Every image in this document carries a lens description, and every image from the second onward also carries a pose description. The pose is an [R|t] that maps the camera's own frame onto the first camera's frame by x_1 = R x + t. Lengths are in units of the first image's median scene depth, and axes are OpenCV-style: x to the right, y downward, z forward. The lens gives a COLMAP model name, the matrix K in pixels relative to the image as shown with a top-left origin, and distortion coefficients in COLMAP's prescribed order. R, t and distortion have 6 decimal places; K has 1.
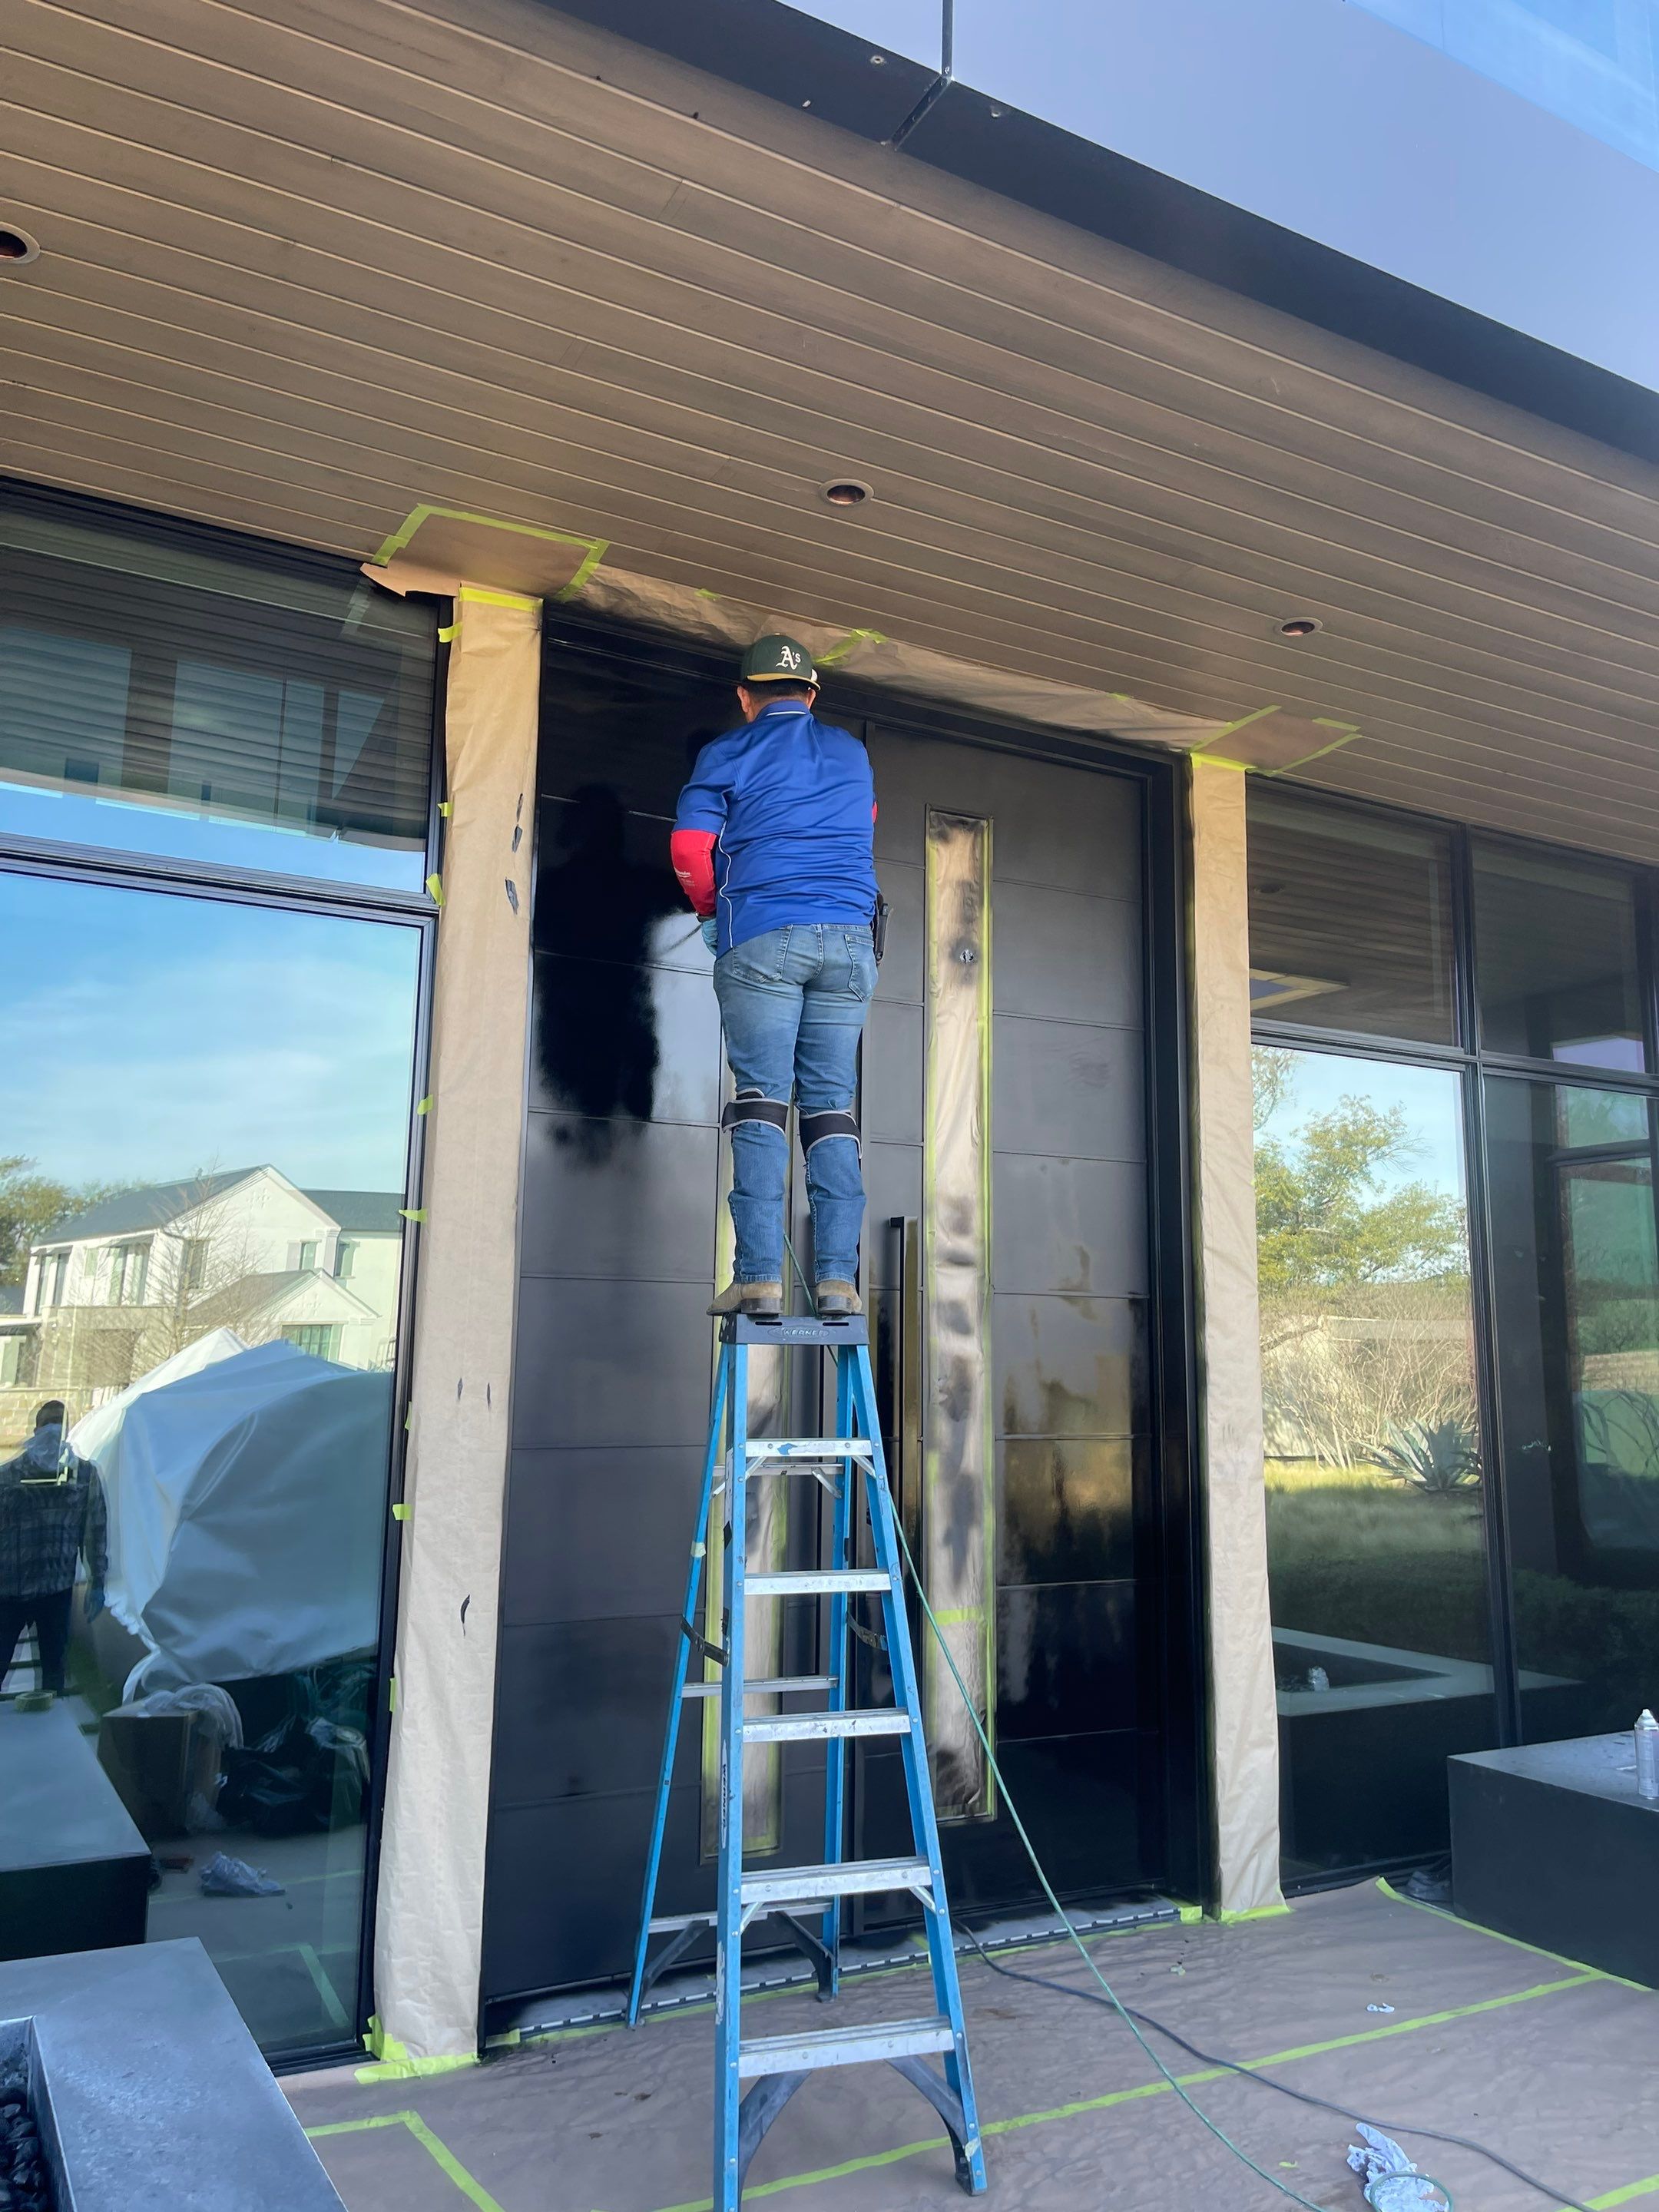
lens RADIAL K [[1699.4, 0, 829.5], [0, 1699.4, 1106.0], [0, 0, 1]] dist [0.068657, -0.110749]
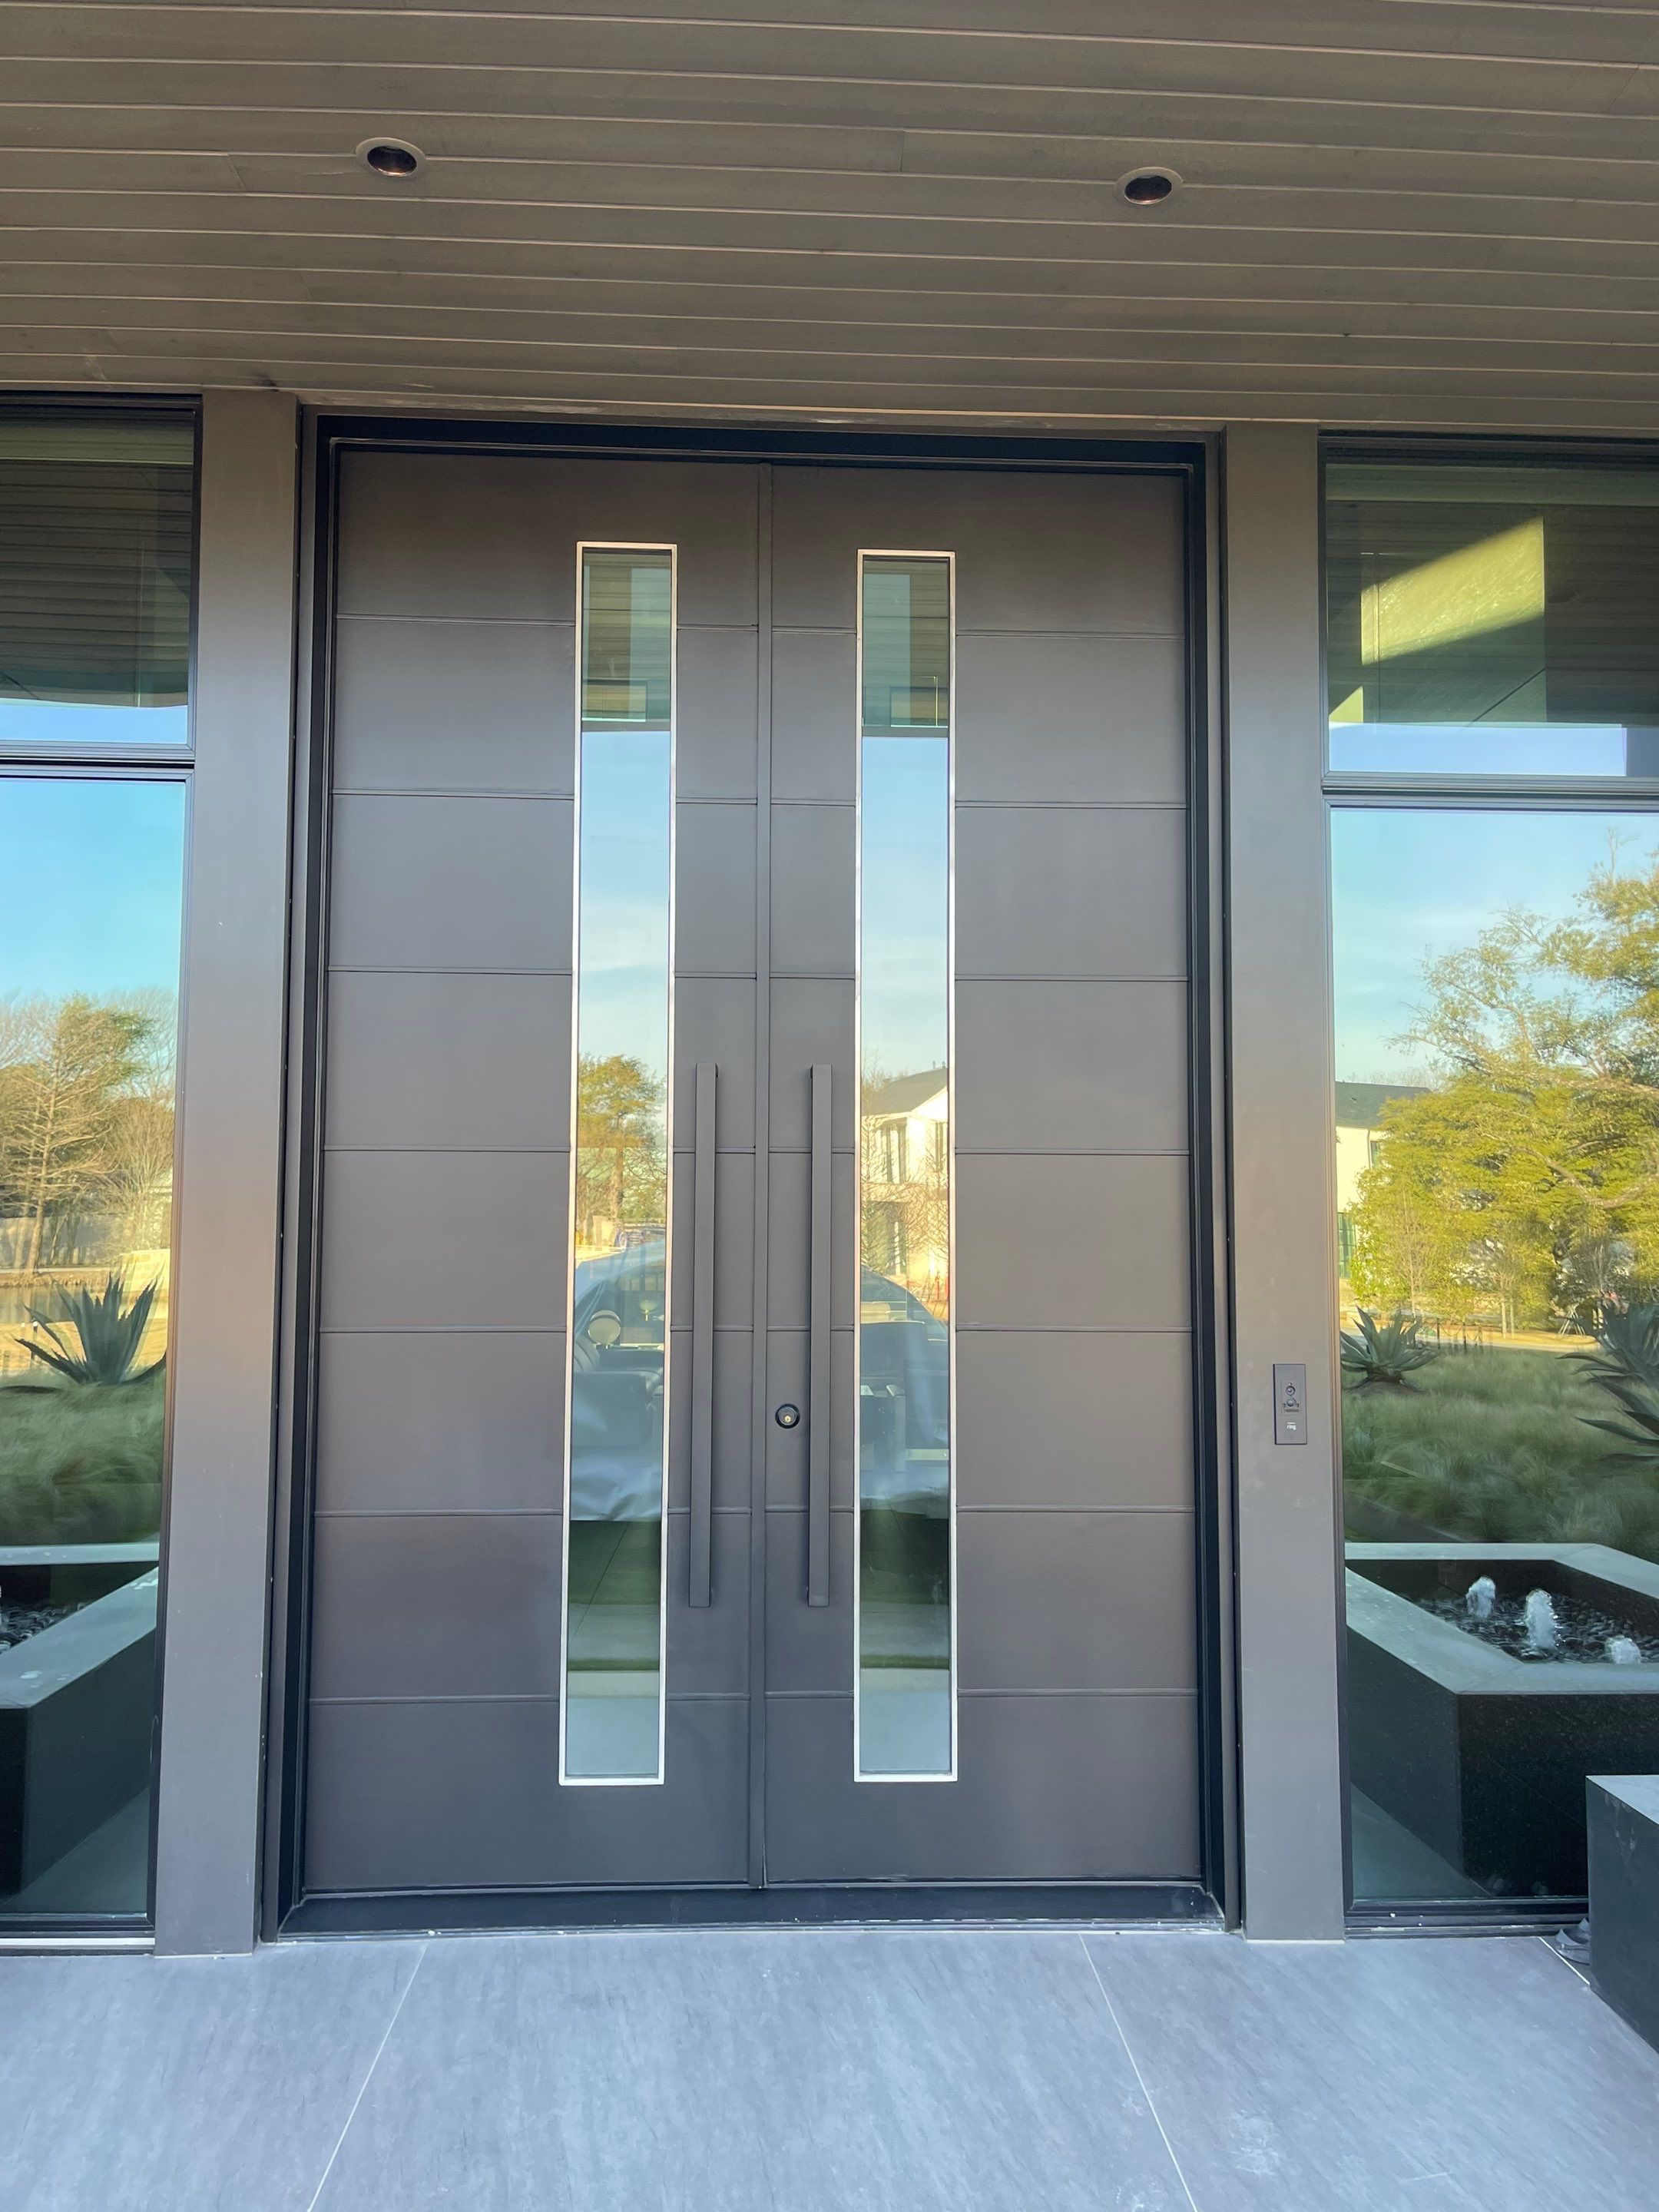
lens RADIAL K [[1699.4, 0, 829.5], [0, 1699.4, 1106.0], [0, 0, 1]] dist [0.068657, -0.110749]
pose [[0.902284, -0.047164, -0.428554, 0.372618], [0.080182, 0.995014, 0.059311, 0.032717], [0.423620, -0.087878, 0.901567, 0.232789]]
